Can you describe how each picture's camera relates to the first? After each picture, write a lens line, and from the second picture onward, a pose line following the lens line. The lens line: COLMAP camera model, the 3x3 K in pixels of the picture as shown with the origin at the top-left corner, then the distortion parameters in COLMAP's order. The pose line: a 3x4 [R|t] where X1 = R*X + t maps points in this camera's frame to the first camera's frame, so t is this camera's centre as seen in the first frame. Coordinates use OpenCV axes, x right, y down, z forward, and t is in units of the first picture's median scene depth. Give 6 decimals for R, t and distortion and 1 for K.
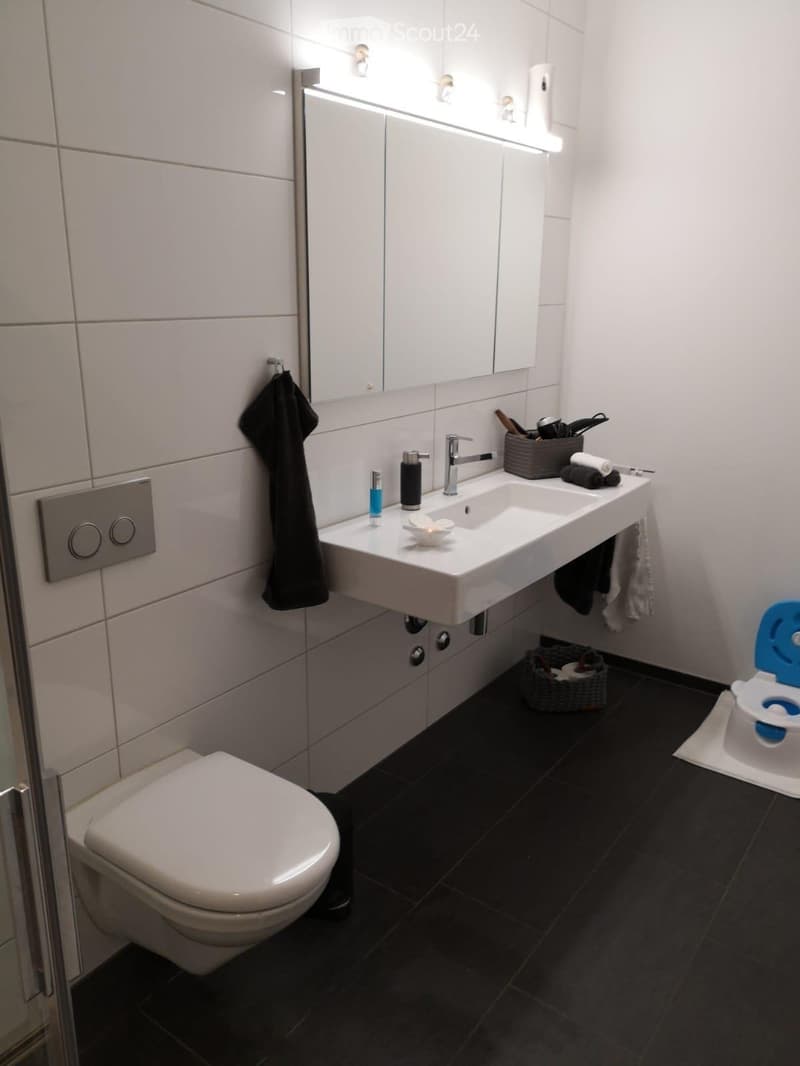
lens RADIAL K [[838.8, 0, 398.2], [0, 838.8, 534.0], [0, 0, 1]] dist [0.027335, -0.012537]
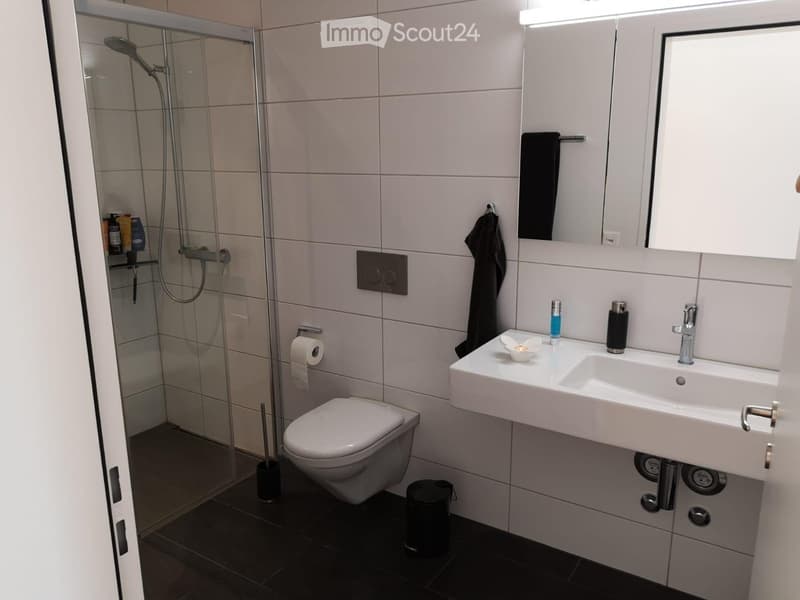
lens RADIAL K [[629.5, 0, 398.5], [0, 629.5, 299.1], [0, 0, 1]] dist [0.027335, -0.012537]
pose [[0.036483, 0.224835, -0.973714, 0.917705], [-0.278253, 0.938116, 0.206189, -0.214794], [0.959815, 0.263417, 0.096787, 0.700664]]
